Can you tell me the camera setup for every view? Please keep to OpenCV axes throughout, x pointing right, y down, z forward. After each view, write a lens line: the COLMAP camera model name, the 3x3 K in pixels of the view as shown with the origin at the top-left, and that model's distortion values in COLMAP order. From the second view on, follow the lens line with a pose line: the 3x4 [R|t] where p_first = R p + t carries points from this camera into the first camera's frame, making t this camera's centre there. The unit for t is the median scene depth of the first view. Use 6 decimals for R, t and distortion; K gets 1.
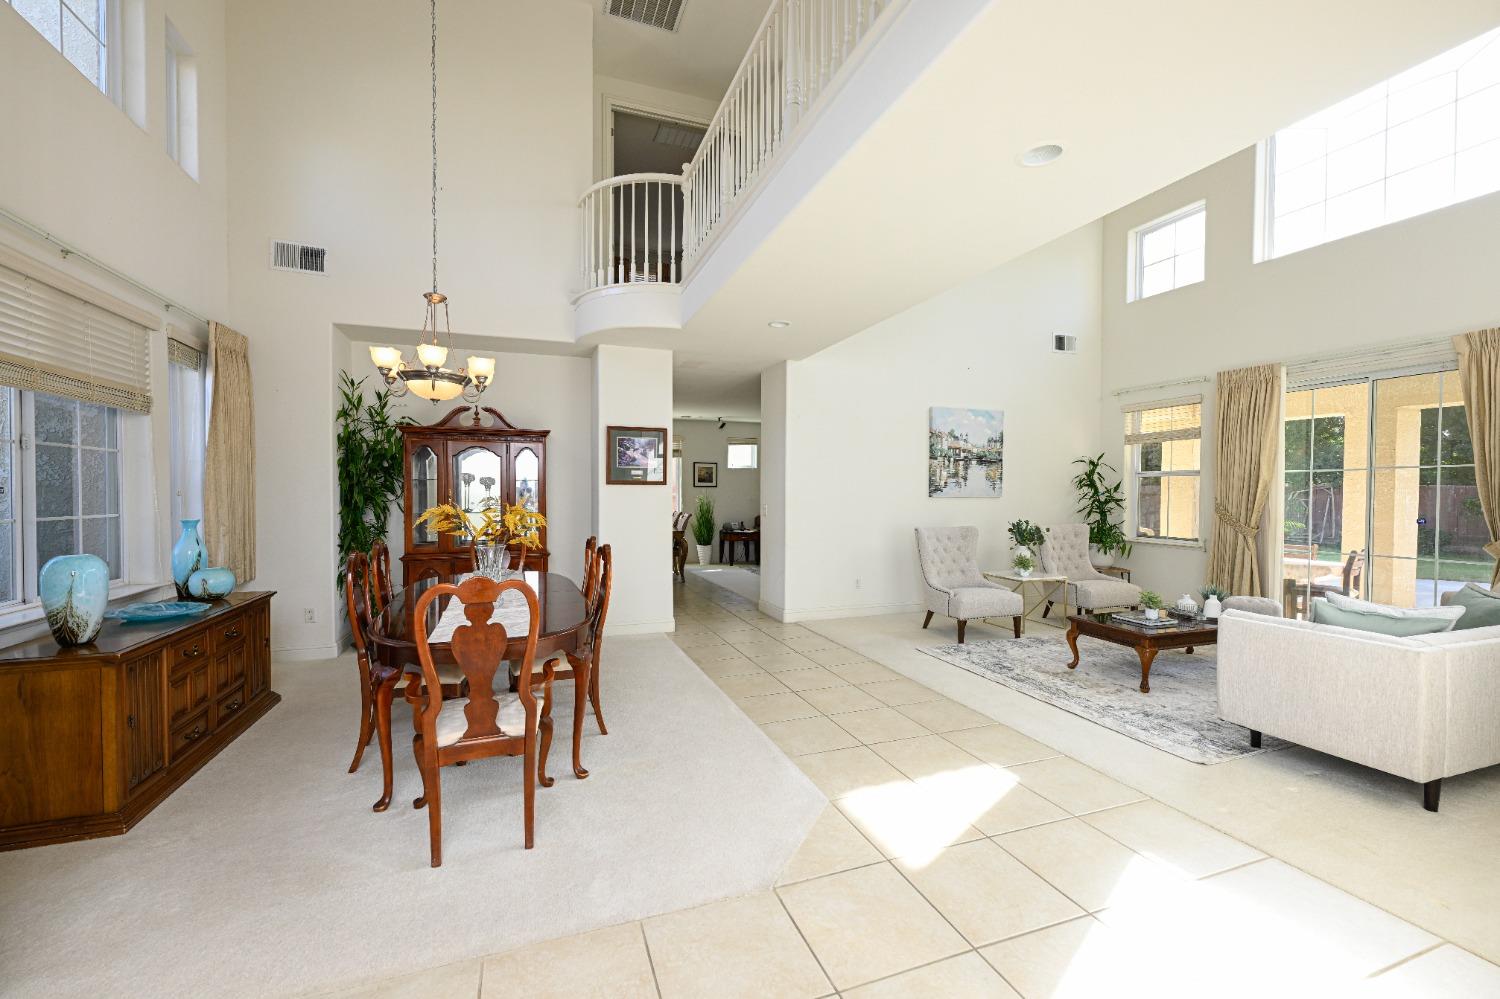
lens RADIAL K [[593.5, 0, 743.8], [0, 593.5, 501.3], [0, 0, 1]] dist [-0.001553, -0.000014]
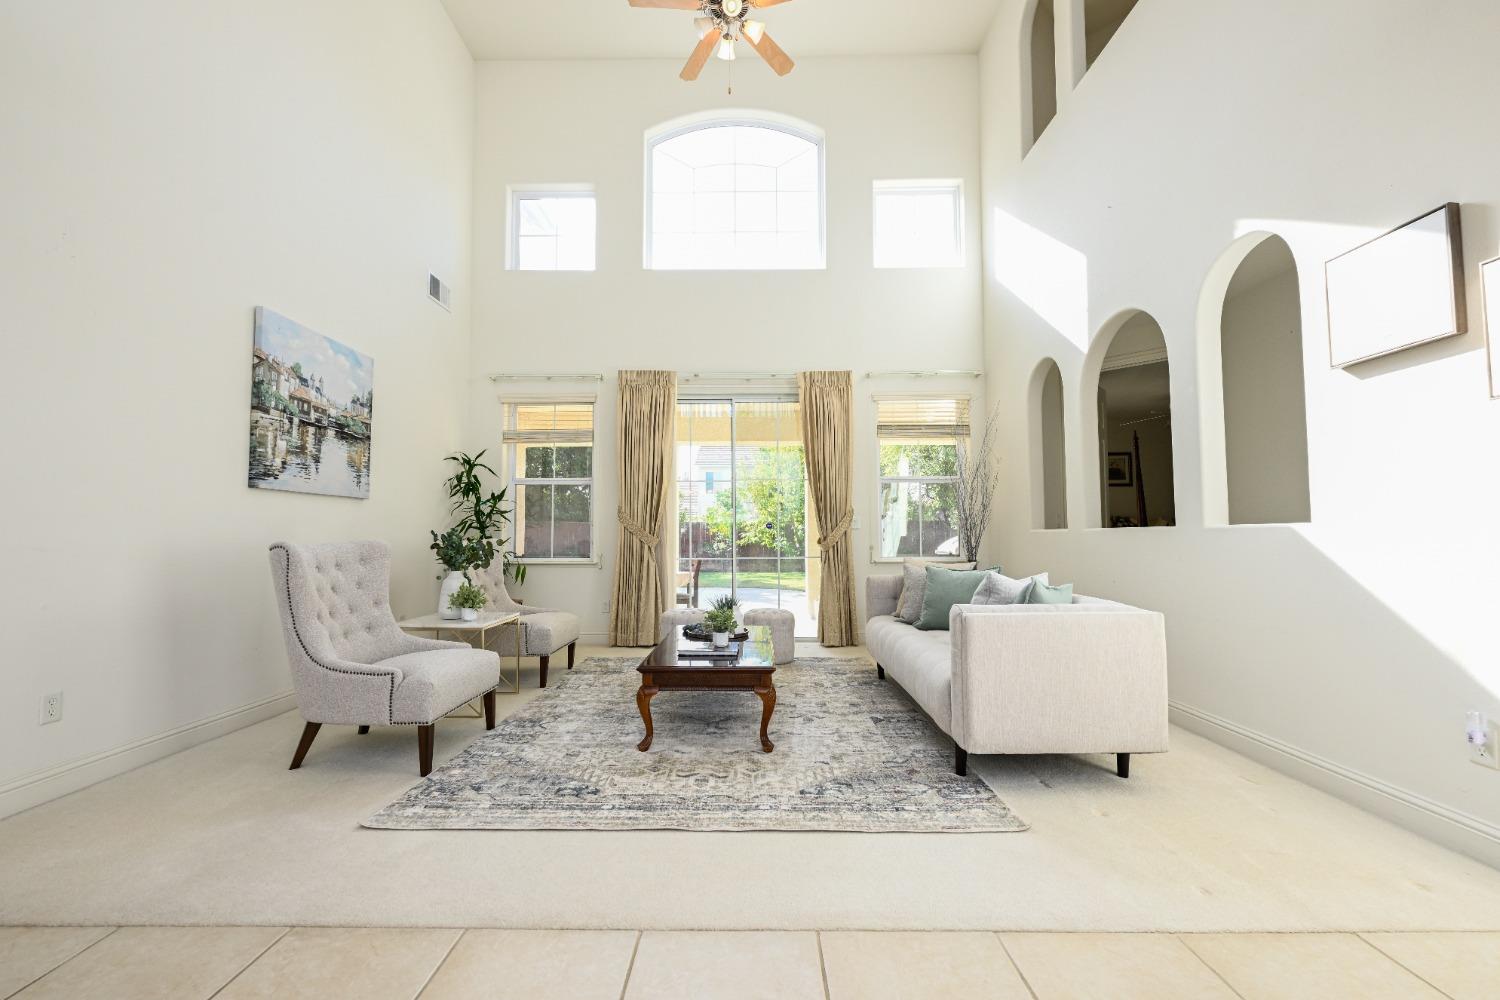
lens RADIAL K [[613.2, 0, 737.4], [0, 613.2, 510.0], [0, 0, 1]] dist [-0.000254, 0.000095]
pose [[0.350283, 0.037485, 0.935893, -0.015347], [0.018016, 0.998744, -0.046745, 0.041444], [-0.936471, 0.033235, 0.349168, 0.453626]]
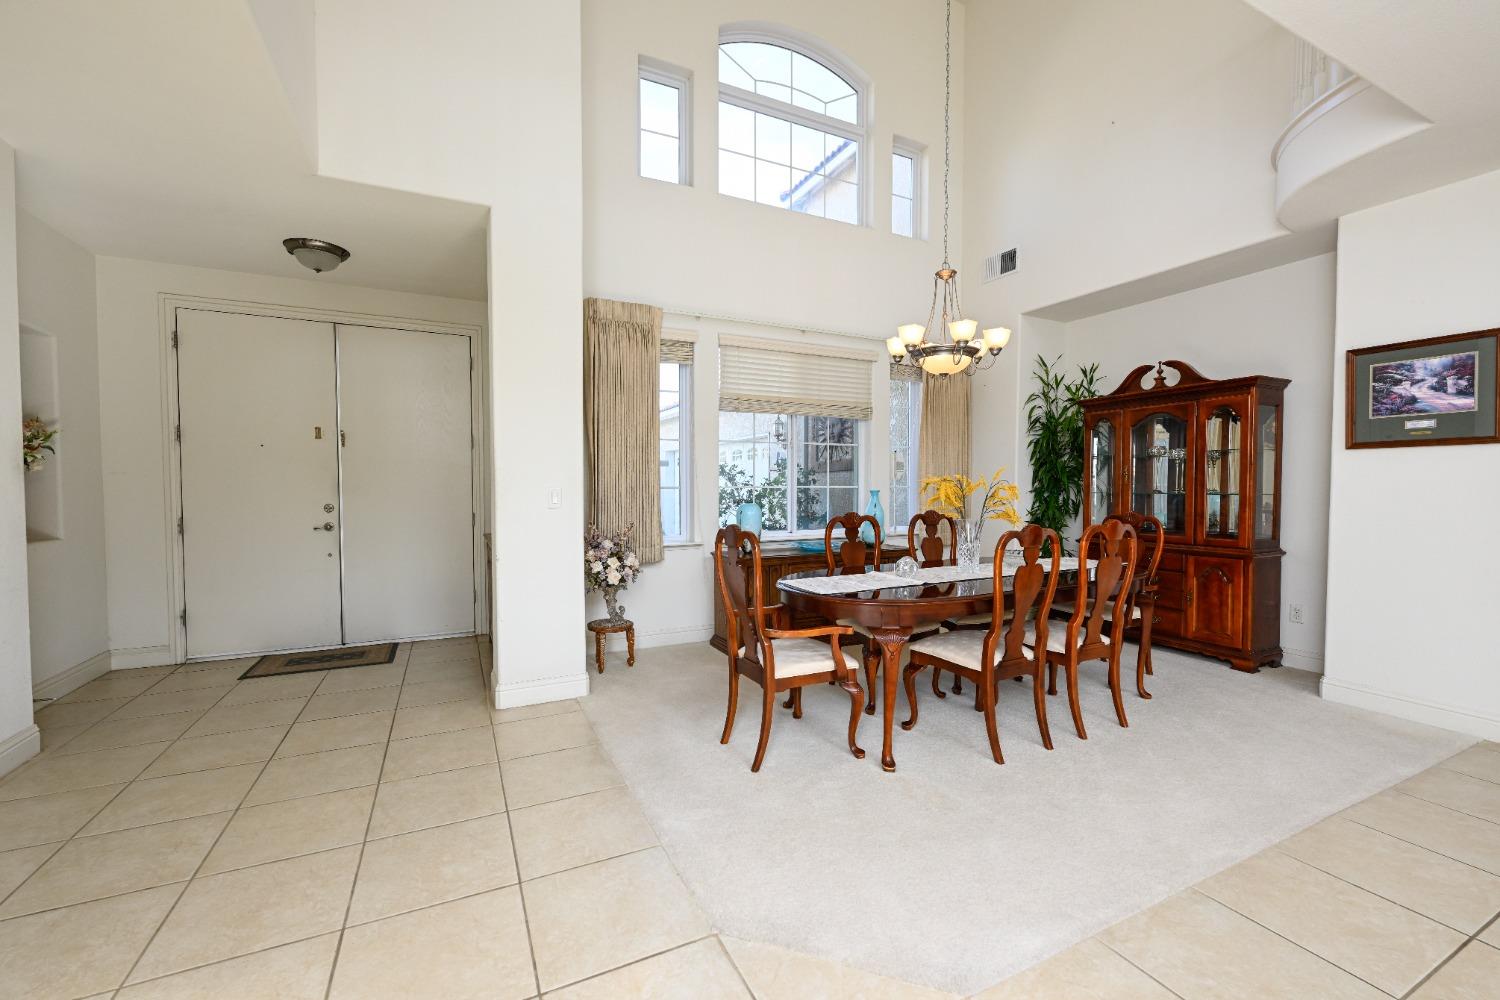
lens RADIAL K [[608.8, 0, 745.5], [0, 608.8, 504.3], [0, 0, 1]] dist [-0.000834, -0.000246]
pose [[0.108771, 0.028455, -0.993659, 0.254968], [-0.012769, 0.999548, 0.027226, 0.014462], [0.993985, 0.009727, 0.109085, 0.276266]]
